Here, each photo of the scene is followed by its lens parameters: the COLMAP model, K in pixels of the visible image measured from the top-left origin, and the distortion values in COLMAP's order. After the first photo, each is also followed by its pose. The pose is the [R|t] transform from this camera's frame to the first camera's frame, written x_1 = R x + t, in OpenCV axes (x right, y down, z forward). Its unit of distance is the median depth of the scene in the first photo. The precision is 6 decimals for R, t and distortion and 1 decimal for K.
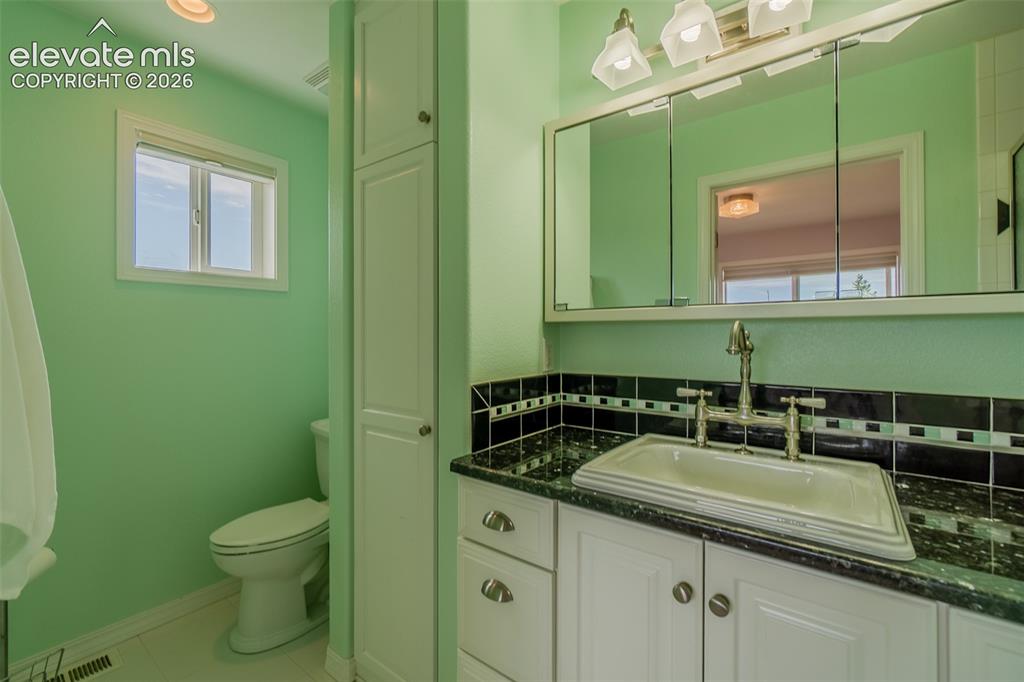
lens RADIAL K [[446.0, 0, 508.0], [0, 446.0, 332.3], [0, 0, 1]] dist [0.003558, 0.000684]
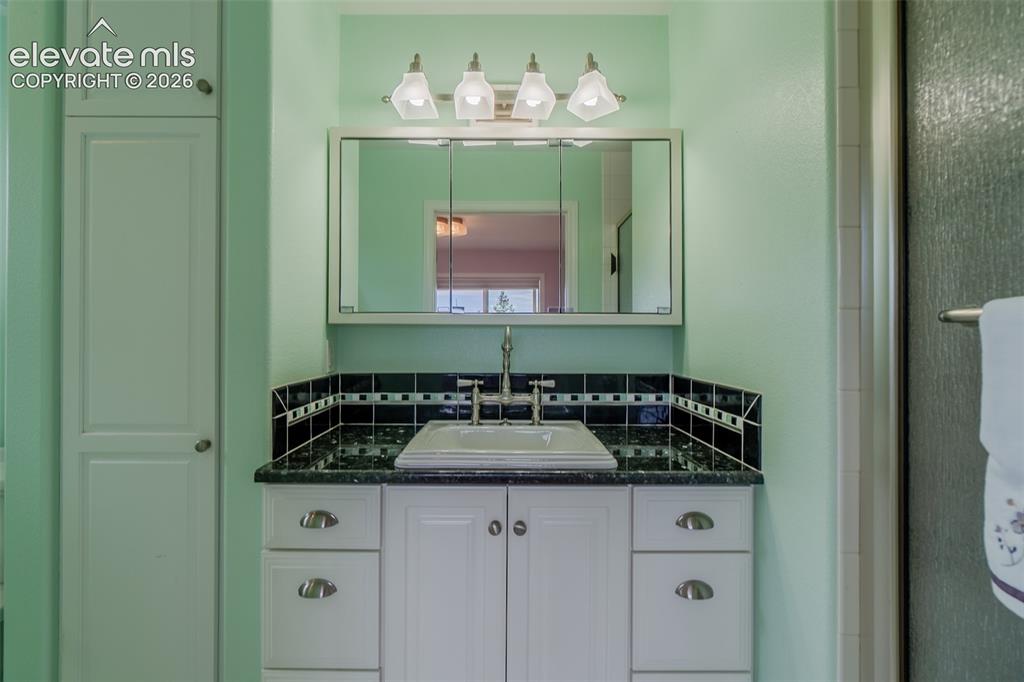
lens RADIAL K [[449.8, 0, 503.4], [0, 449.8, 333.1], [0, 0, 1]] dist [0.003157, 0.000551]
pose [[0.791635, 0.007658, 0.610947, -0.286641], [-0.007219, 0.999969, -0.003181, -0.001699], [-0.610952, -0.001892, 0.791665, -0.062157]]
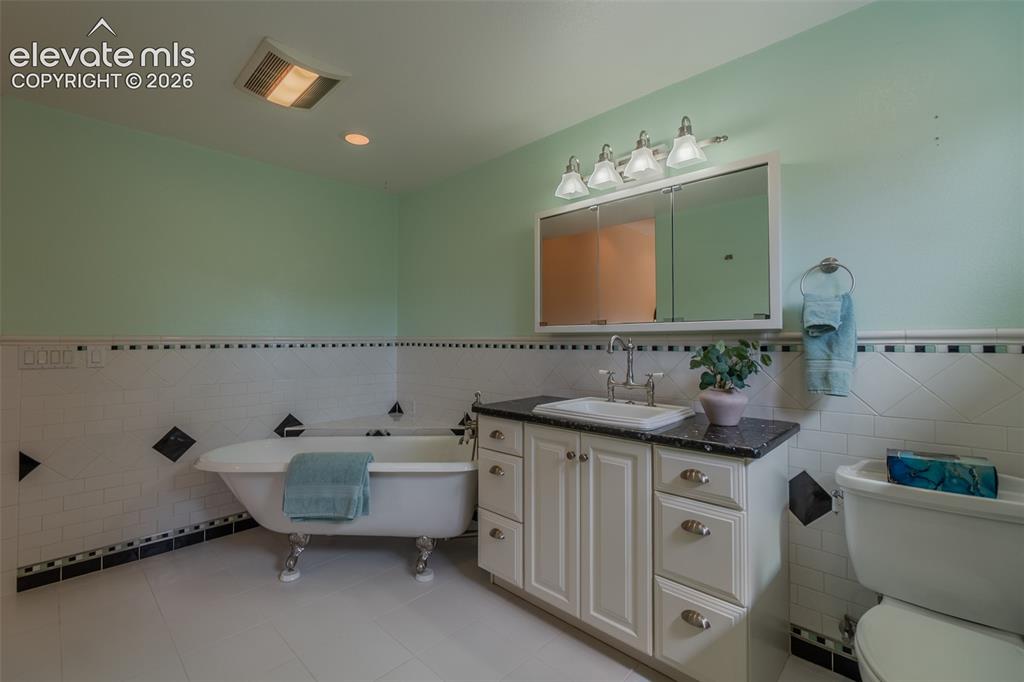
lens RADIAL K [[449.8, 0, 503.4], [0, 449.8, 333.1], [0, 0, 1]] dist [0.003157, 0.000551]
pose [[0.990707, -0.001954, -0.136000, 0.244970], [0.000483, 0.999941, -0.010849, -0.005117], [0.136014, 0.010683, 0.990649, -0.863801]]
